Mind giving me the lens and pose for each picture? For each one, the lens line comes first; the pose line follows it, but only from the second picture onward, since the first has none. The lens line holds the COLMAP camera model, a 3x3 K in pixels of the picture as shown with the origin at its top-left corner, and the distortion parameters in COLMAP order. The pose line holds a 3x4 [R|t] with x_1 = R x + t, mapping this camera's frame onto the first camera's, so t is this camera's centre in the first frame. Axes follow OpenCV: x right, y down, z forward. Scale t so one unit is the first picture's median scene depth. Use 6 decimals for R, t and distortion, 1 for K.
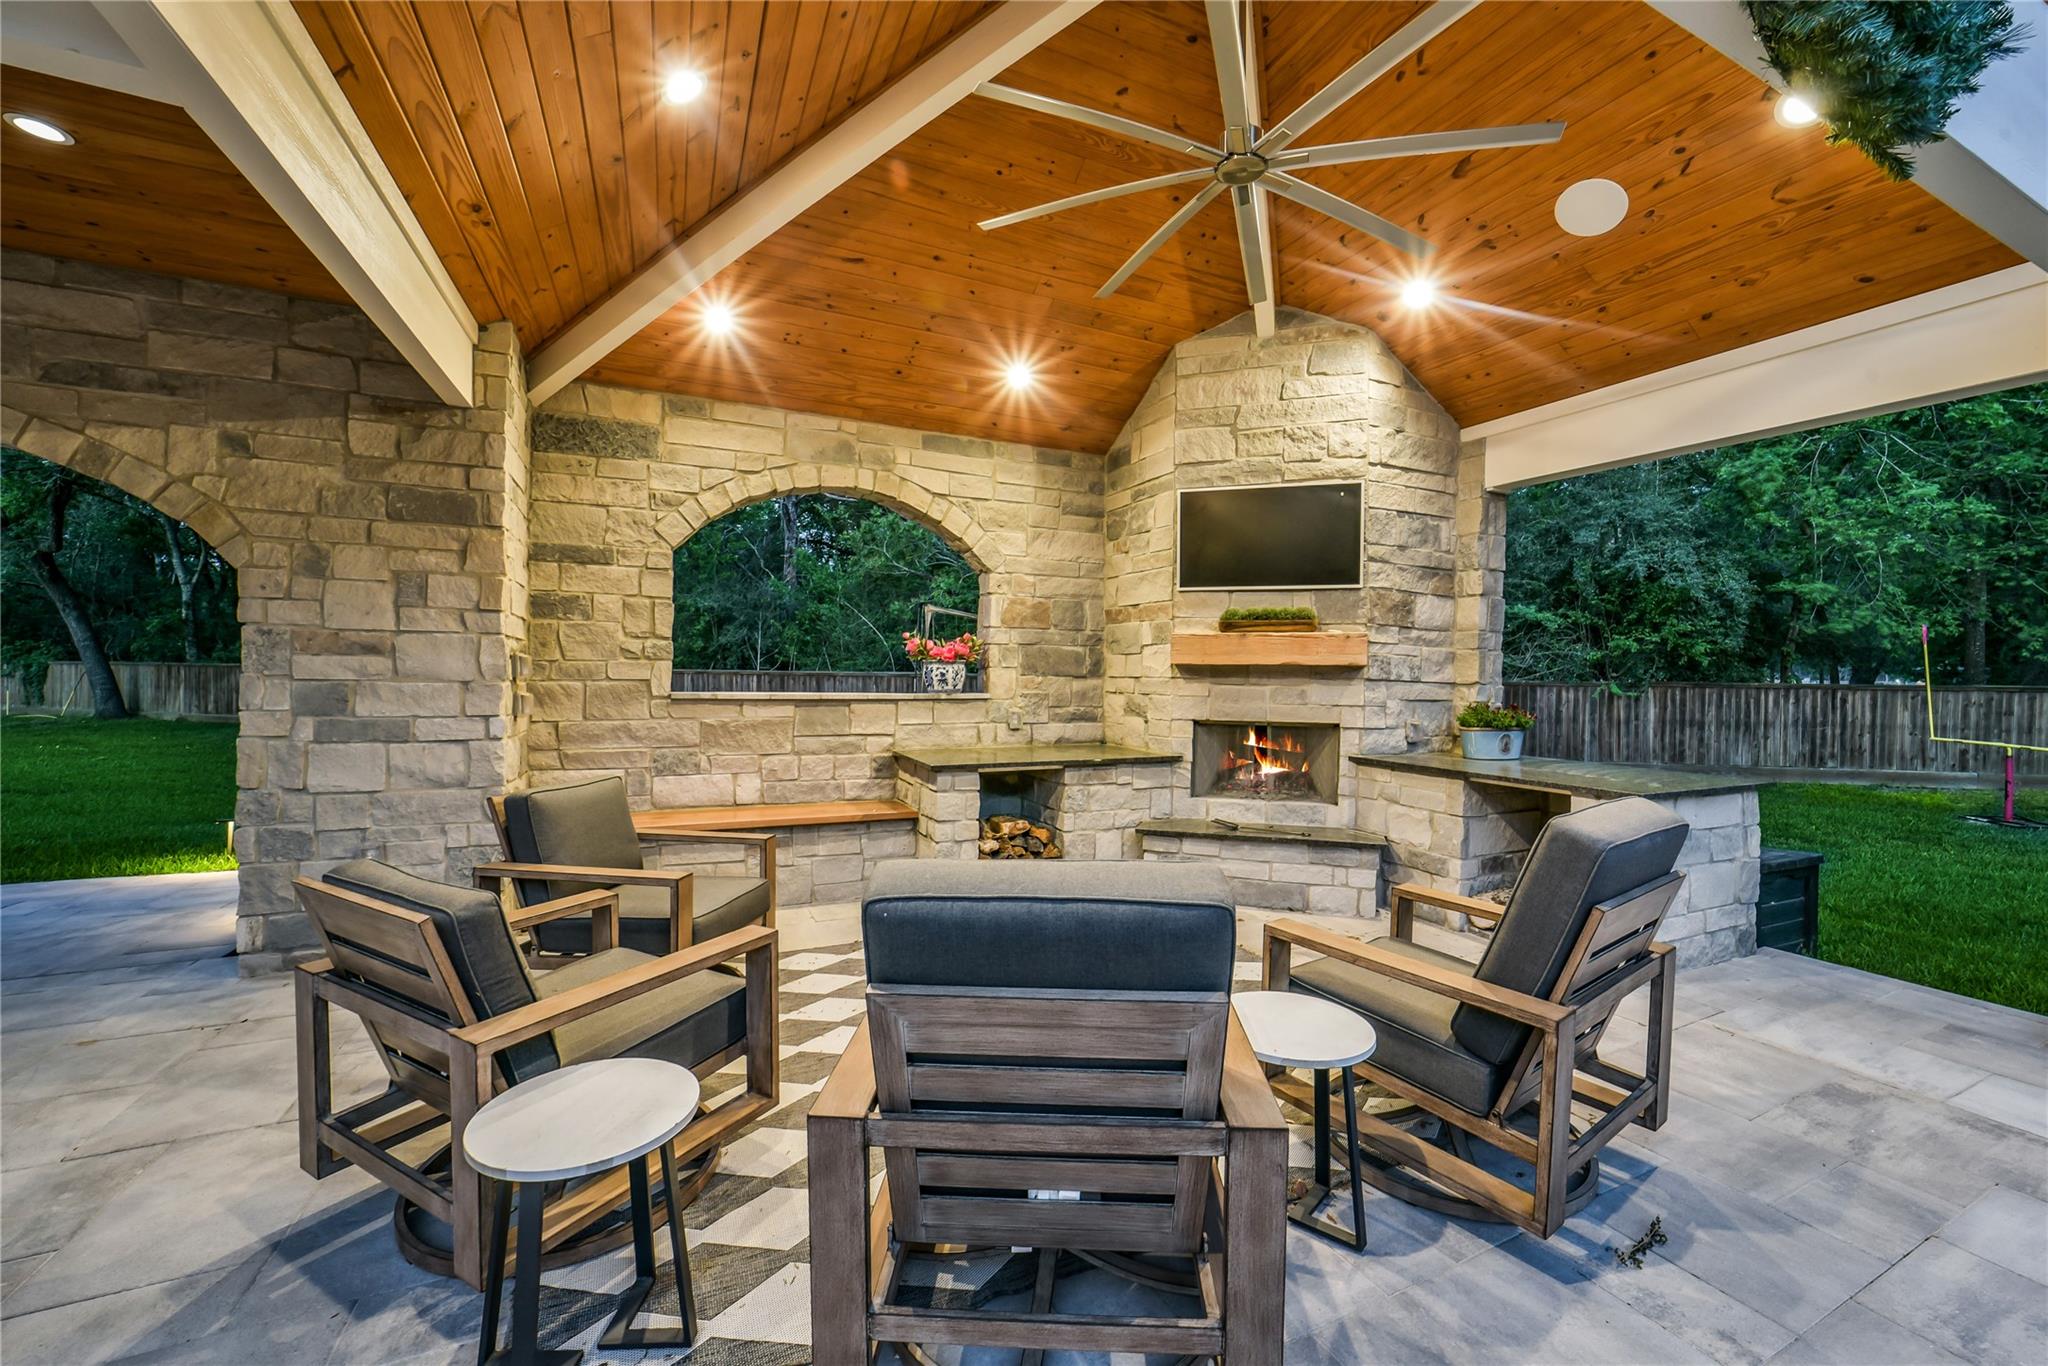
lens RADIAL K [[793.4, 0, 1031.5], [0, 793.4, 685.7], [0, 0, 1]] dist [-0.026853, 0.003212]
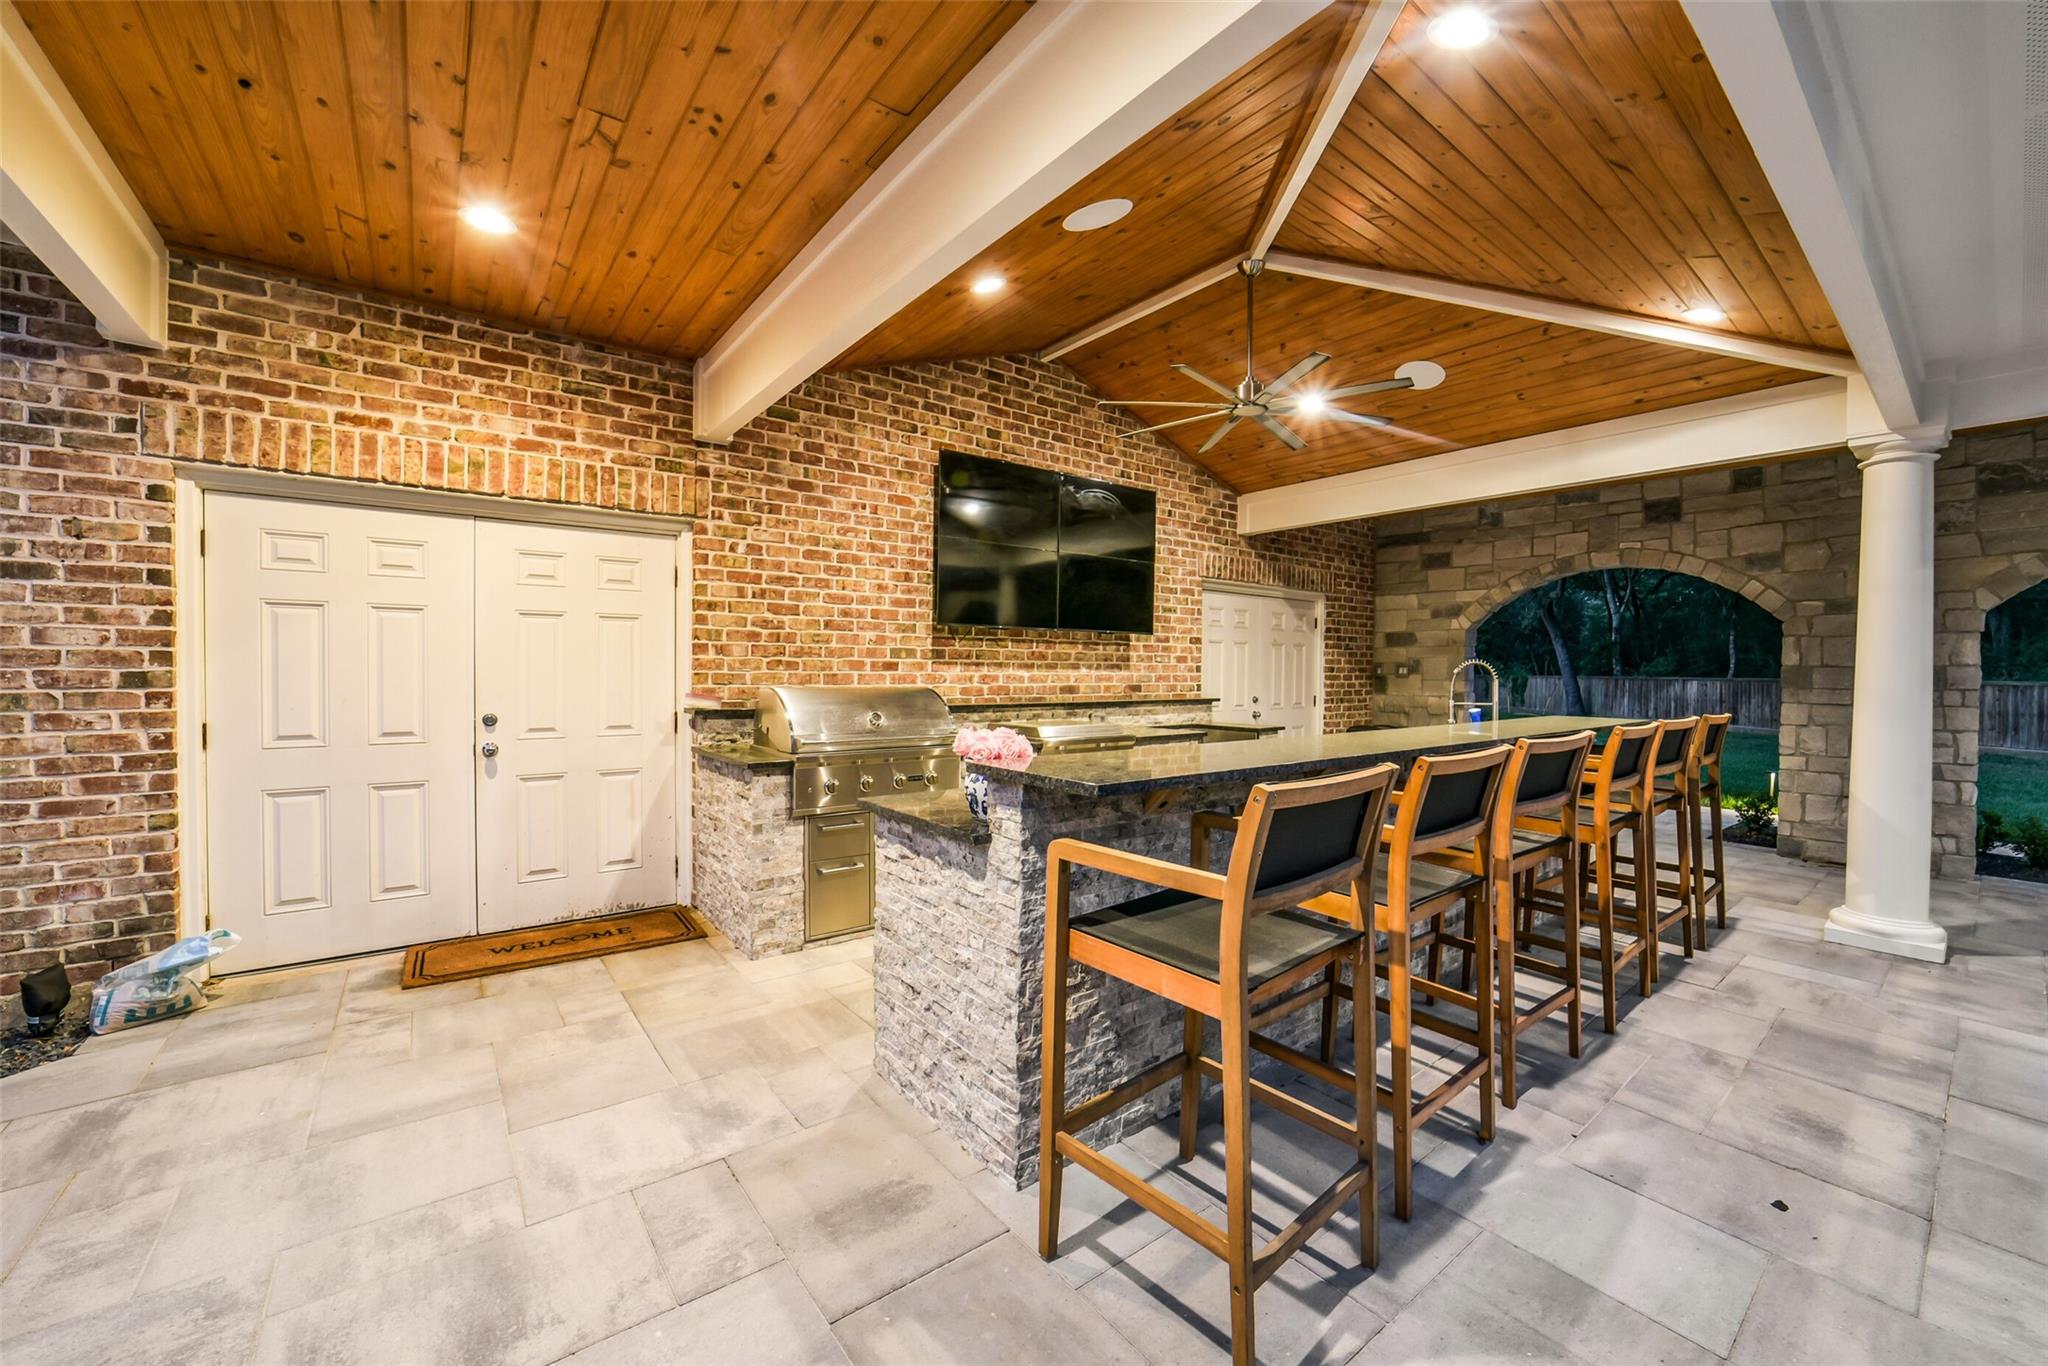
lens RADIAL K [[793.4, 0, 1039.1], [0, 793.4, 675.2], [0, 0, 1]] dist [-0.026853, 0.003212]
pose [[0.230974, -0.003913, -0.972952, -0.412289], [-0.024565, 0.999650, -0.009852, 0.016065], [0.972650, 0.026177, 0.230797, -0.971223]]
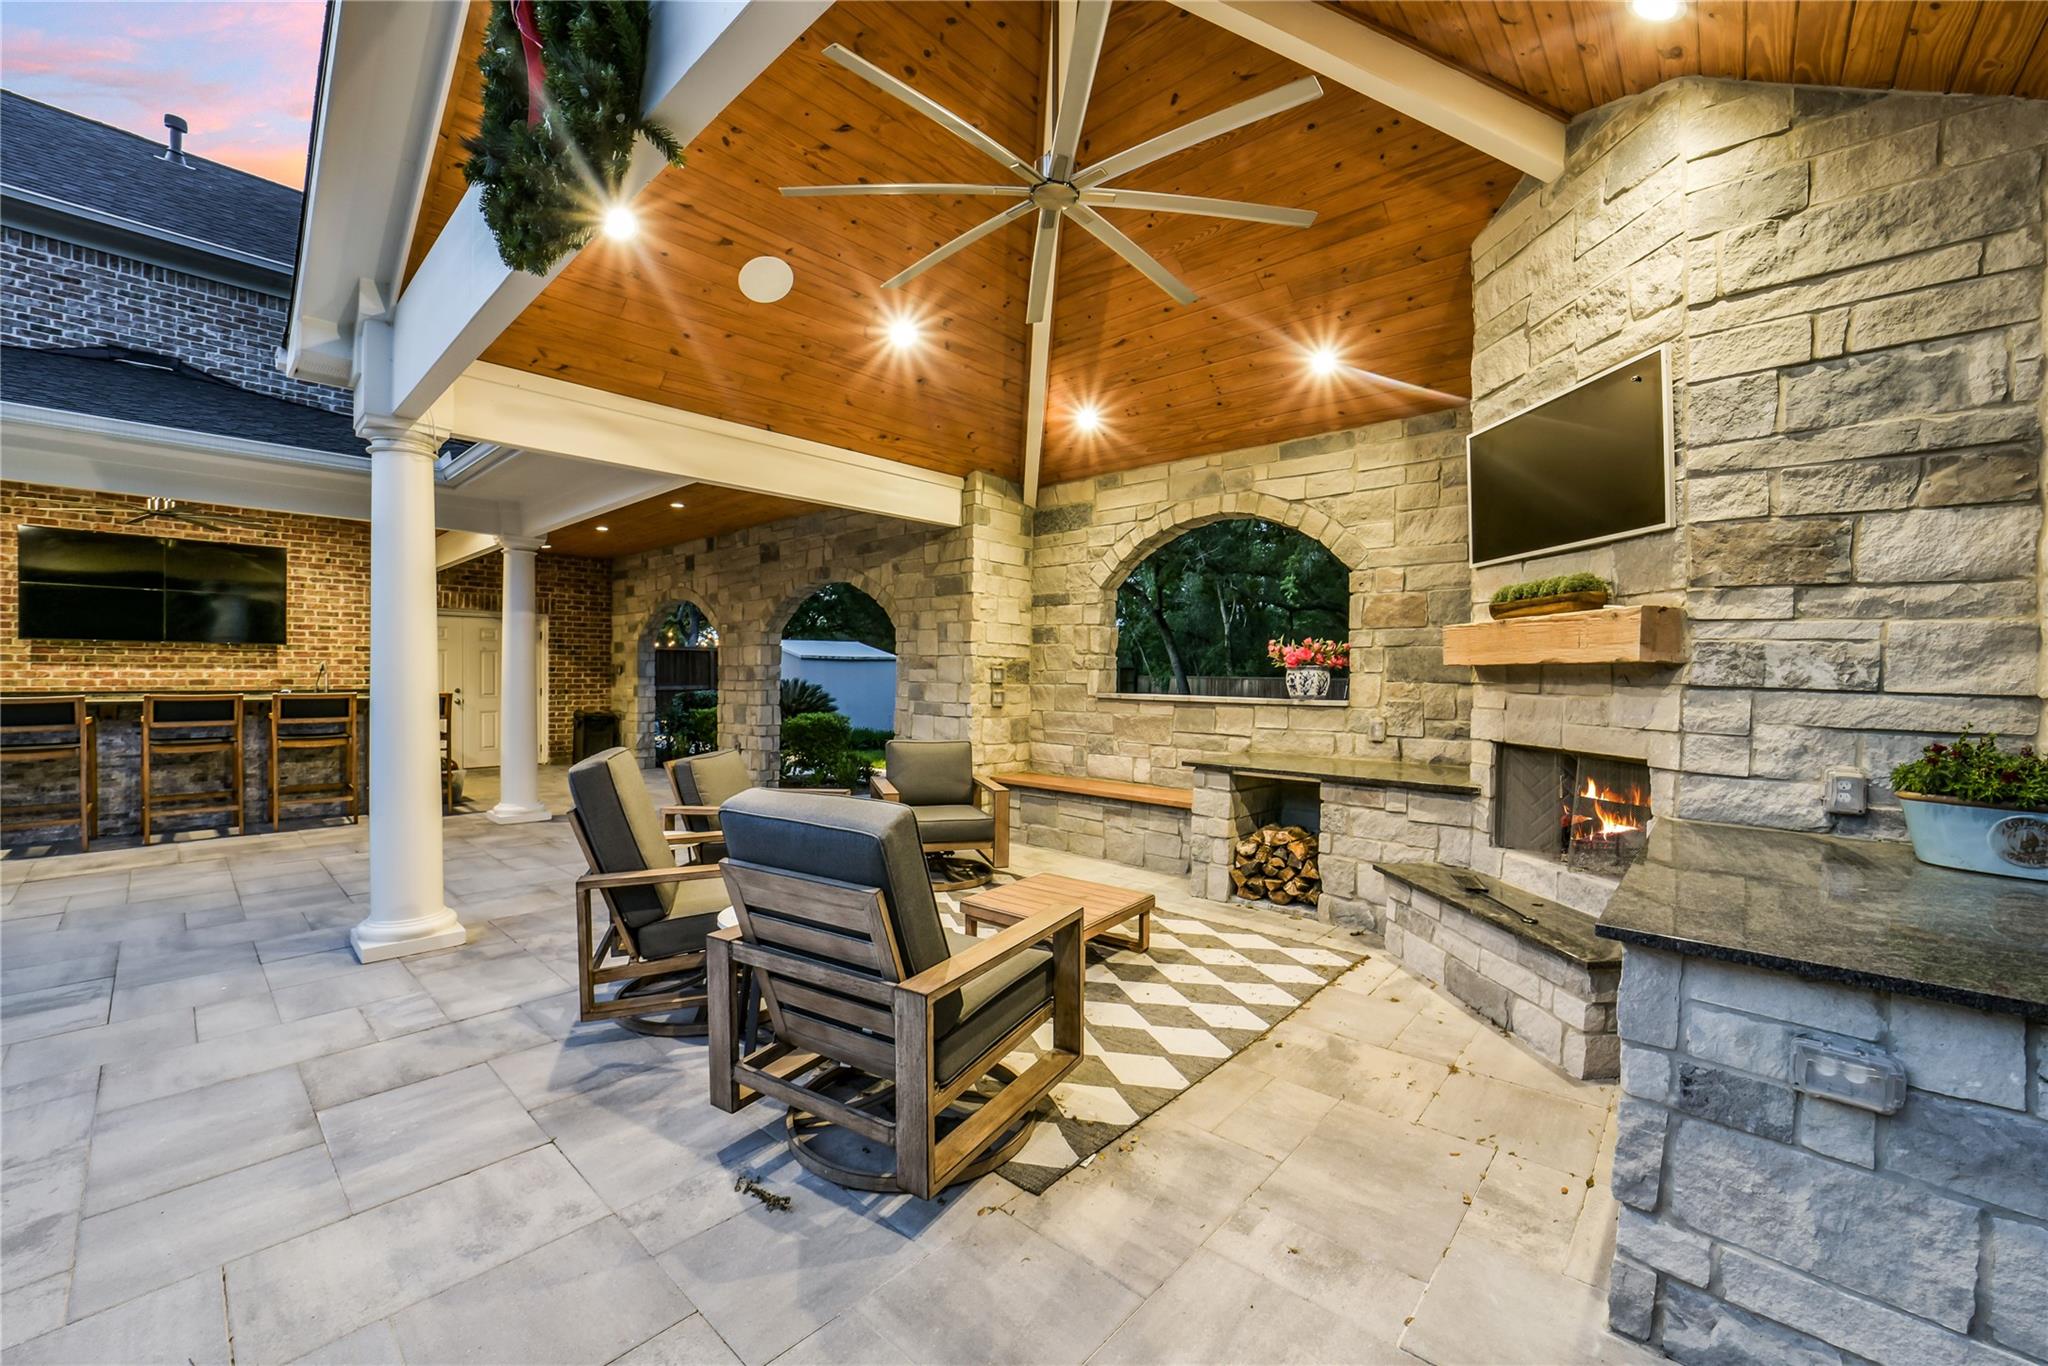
lens RADIAL K [[793.4, 0, 1041.6], [0, 793.4, 686.8], [0, 0, 1]] dist [-0.026853, 0.003212]
pose [[0.404372, 0.005300, -0.914579, 0.723596], [-0.019610, 0.999804, -0.002876, 0.003411], [0.914384, 0.019098, 0.404397, 0.333754]]
